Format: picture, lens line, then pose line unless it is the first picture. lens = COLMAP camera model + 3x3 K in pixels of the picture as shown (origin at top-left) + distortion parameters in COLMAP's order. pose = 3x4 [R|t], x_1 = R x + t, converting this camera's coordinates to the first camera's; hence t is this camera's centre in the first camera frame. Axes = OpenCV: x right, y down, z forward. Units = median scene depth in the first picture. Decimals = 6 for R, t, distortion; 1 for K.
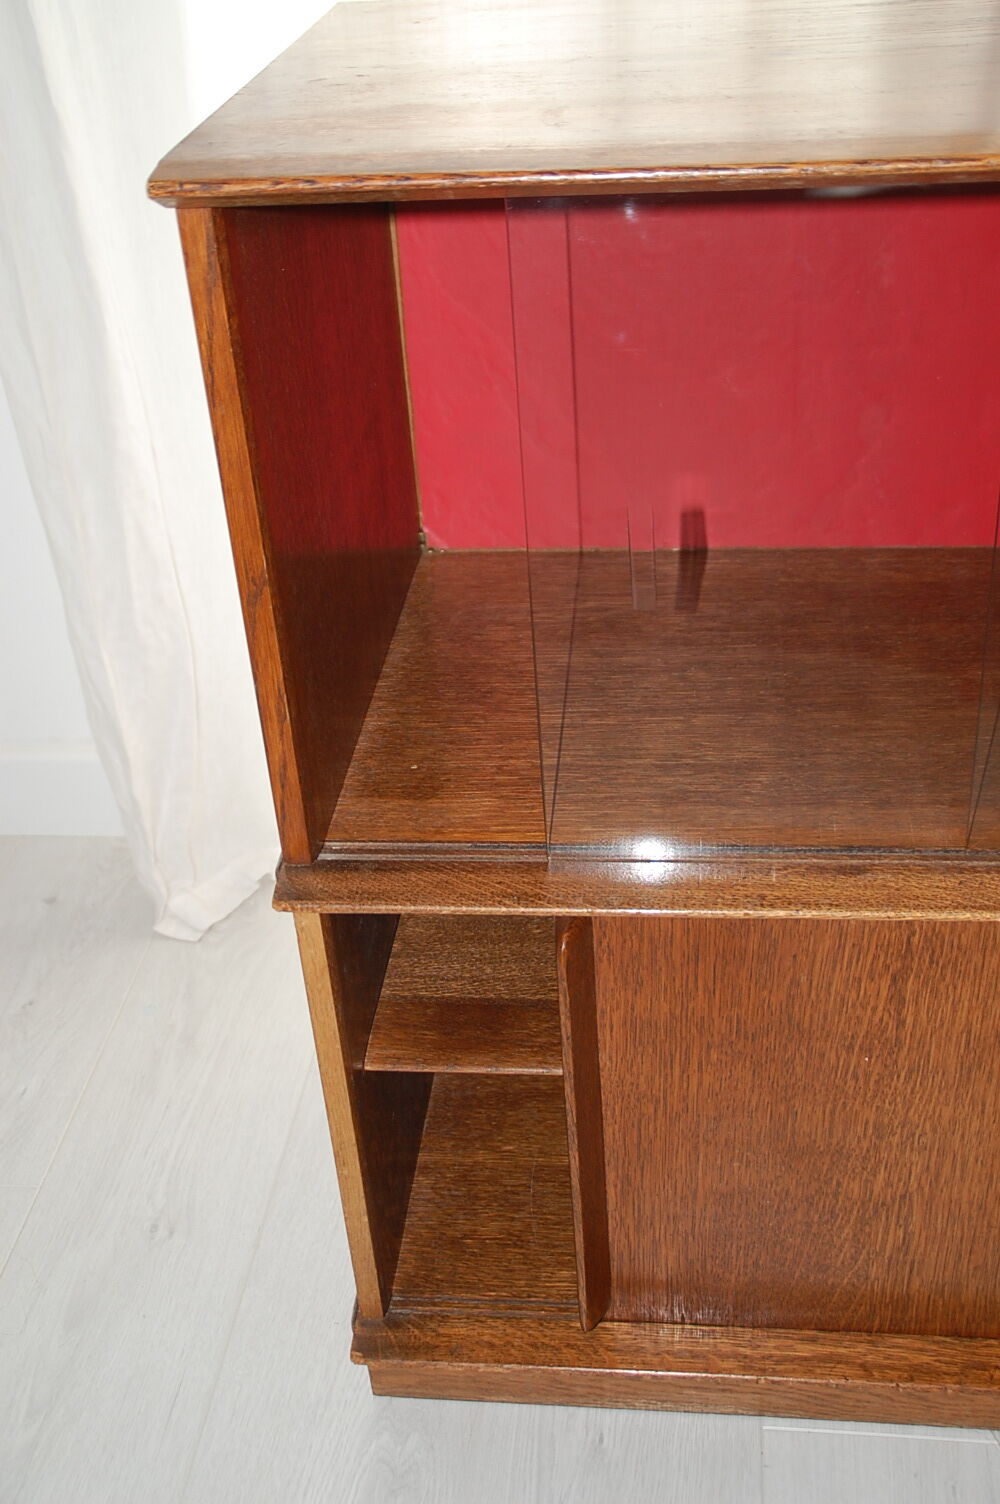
lens RADIAL K [[1669.8, 0, 500.0], [0, 1669.8, 752.0], [0, 0, 1]] dist [0.003818, 0.033503]
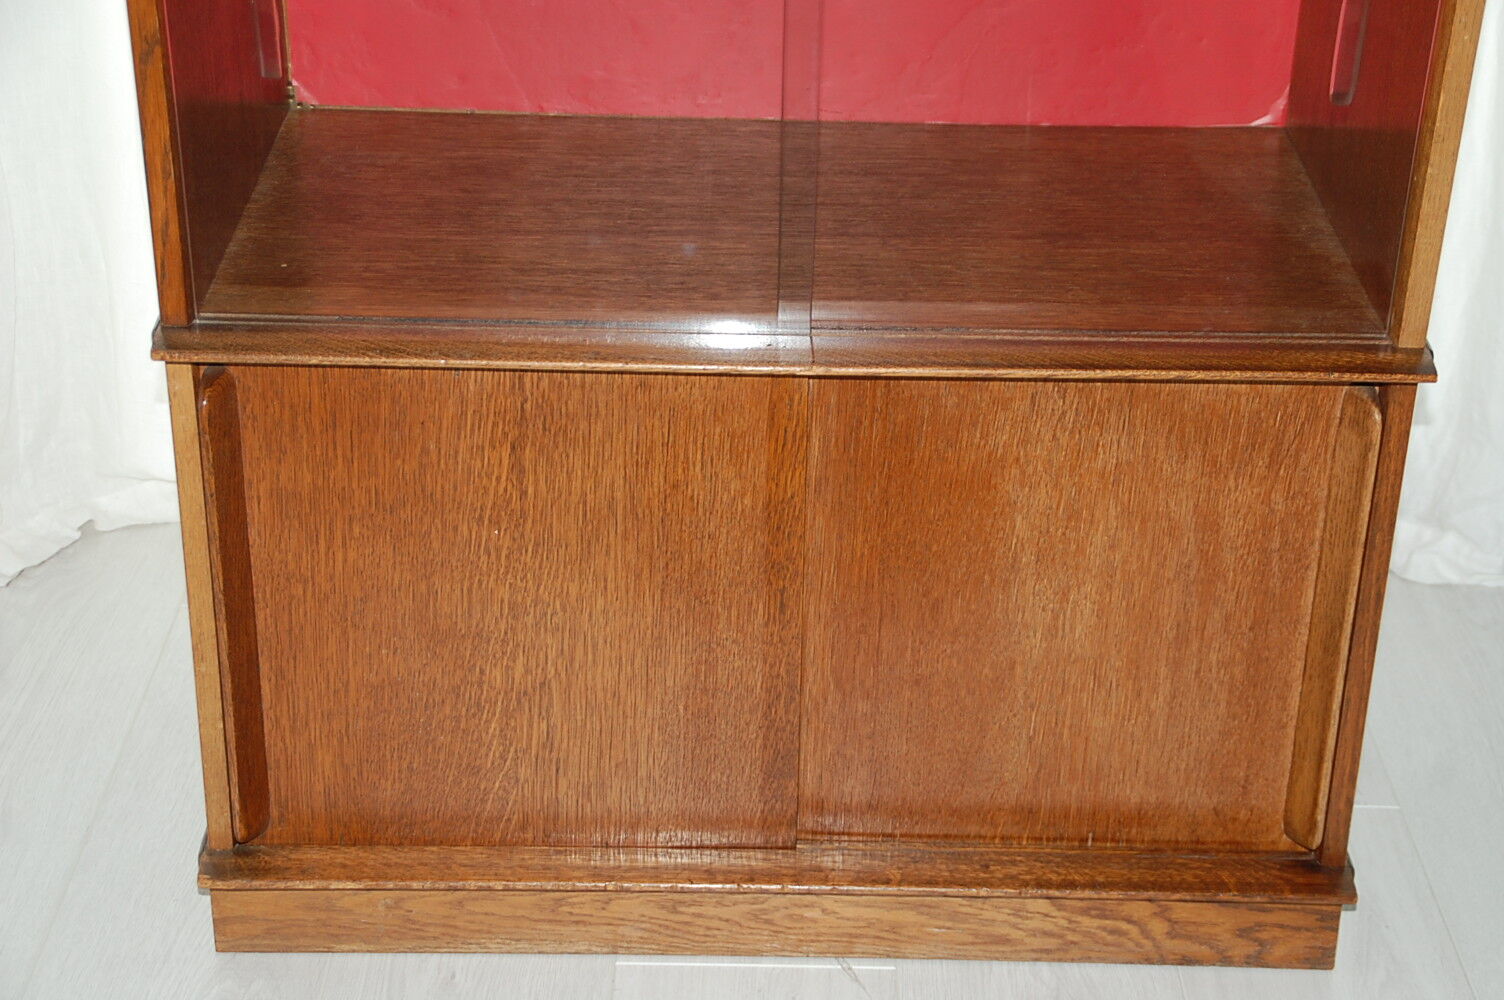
lens RADIAL K [[2611.1, 0, 752.0], [0, 2611.1, 500.0], [0, 0, 1]] dist [0.218665, 0.286948]
pose [[0.989921, 0.023047, 0.139730, 0.011082], [-0.012117, 0.996835, -0.078575, 0.258482], [-0.141098, 0.076090, 0.987067, -0.614988]]
